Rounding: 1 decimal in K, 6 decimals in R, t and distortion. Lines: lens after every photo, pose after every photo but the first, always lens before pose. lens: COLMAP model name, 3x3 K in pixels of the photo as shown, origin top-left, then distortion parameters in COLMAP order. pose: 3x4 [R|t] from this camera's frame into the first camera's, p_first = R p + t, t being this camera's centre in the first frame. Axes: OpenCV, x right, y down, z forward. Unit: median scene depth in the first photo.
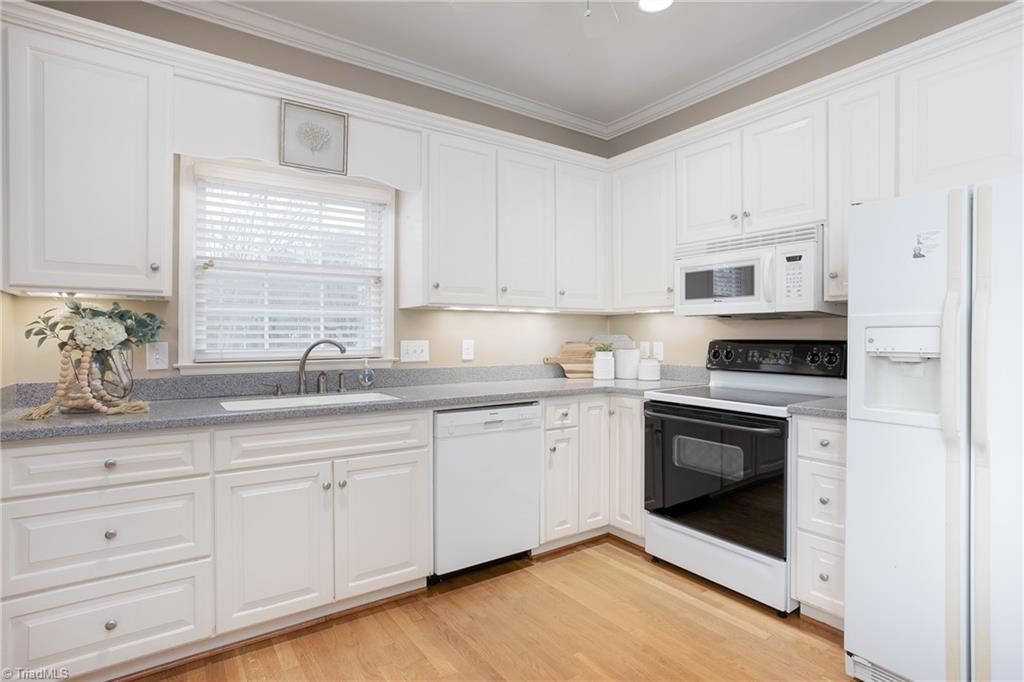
lens RADIAL K [[499.2, 0, 509.9], [0, 499.2, 337.5], [0, 0, 1]] dist [-0.059704, 0.039950]
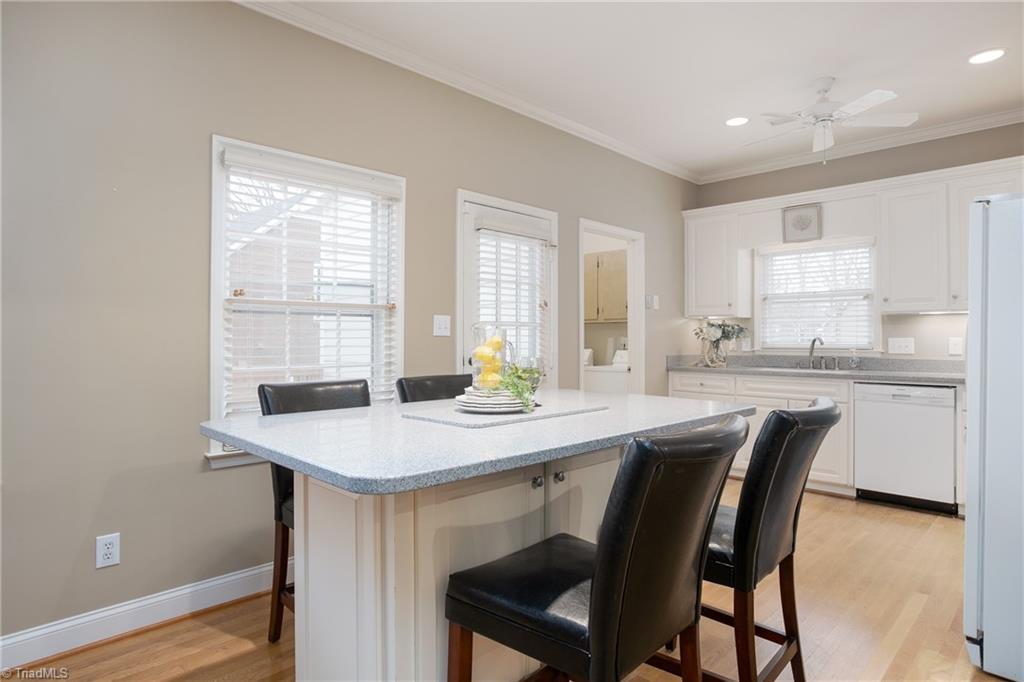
lens RADIAL K [[553.8, 0, 556.9], [0, 553.8, 331.2], [0, 0, 1]] dist [-0.057583, 0.050268]
pose [[0.260013, -0.009680, -0.965557, 1.254826], [-0.003620, 0.999933, -0.011000, 0.008951], [0.965598, 0.006356, 0.259960, -0.356942]]
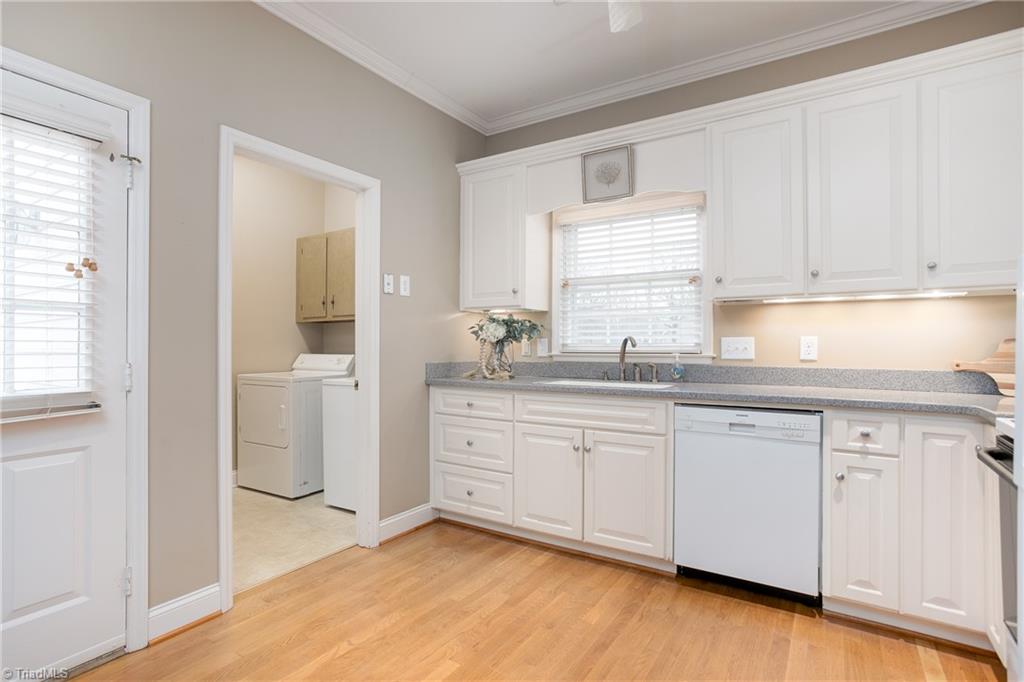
lens RADIAL K [[497.8, 0, 520.8], [0, 497.8, 342.4], [0, 0, 1]] dist [-0.048440, 0.040363]
pose [[0.422164, -0.000722, -0.906519, 0.633504], [-0.001453, 0.999998, -0.001474, 0.022785], [0.906518, 0.001940, 0.422162, 0.269520]]
